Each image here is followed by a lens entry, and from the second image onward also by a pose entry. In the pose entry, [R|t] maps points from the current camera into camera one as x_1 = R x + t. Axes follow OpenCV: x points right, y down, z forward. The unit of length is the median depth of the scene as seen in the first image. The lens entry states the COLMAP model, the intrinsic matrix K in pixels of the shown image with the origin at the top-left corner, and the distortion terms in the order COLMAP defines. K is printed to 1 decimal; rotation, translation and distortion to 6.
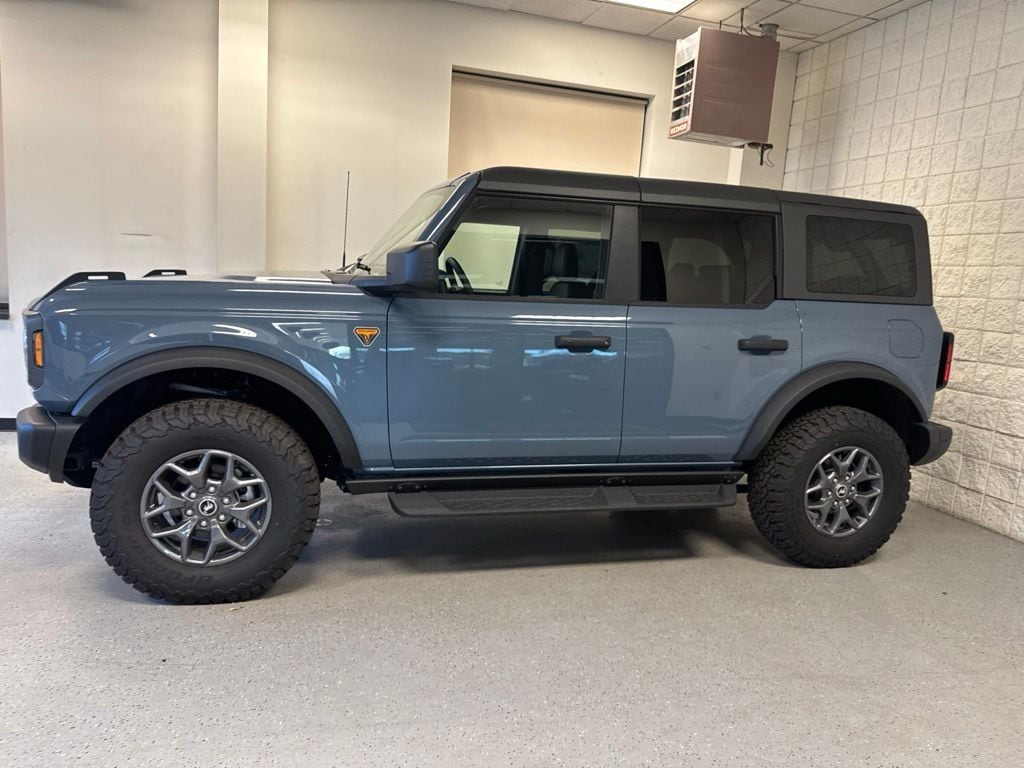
lens RADIAL K [[724.4, 0, 524.0], [0, 724.4, 386.4], [0, 0, 1]] dist [0.028892, -0.032809]
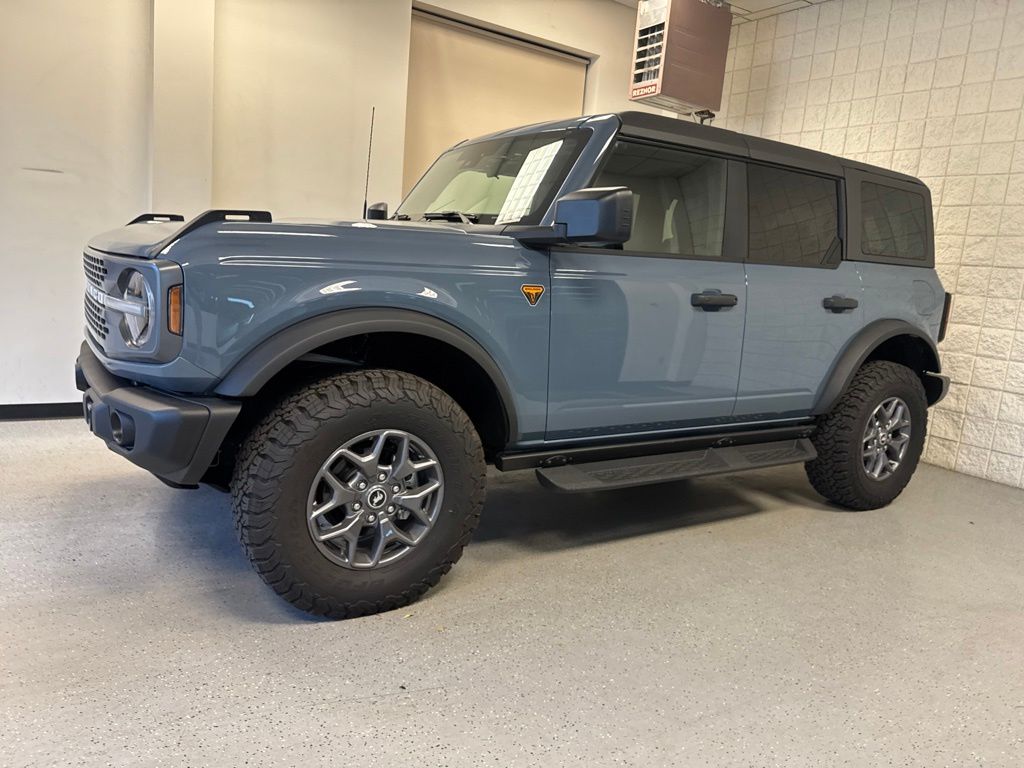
lens RADIAL K [[724.4, 0, 506.0], [0, 724.4, 375.2], [0, 0, 1]] dist [0.028892, -0.032809]
pose [[0.955502, -0.032232, 0.293219, -0.429186], [0.023264, 0.999150, 0.034024, -0.000790], [-0.294066, -0.025688, 0.955440, 0.131757]]
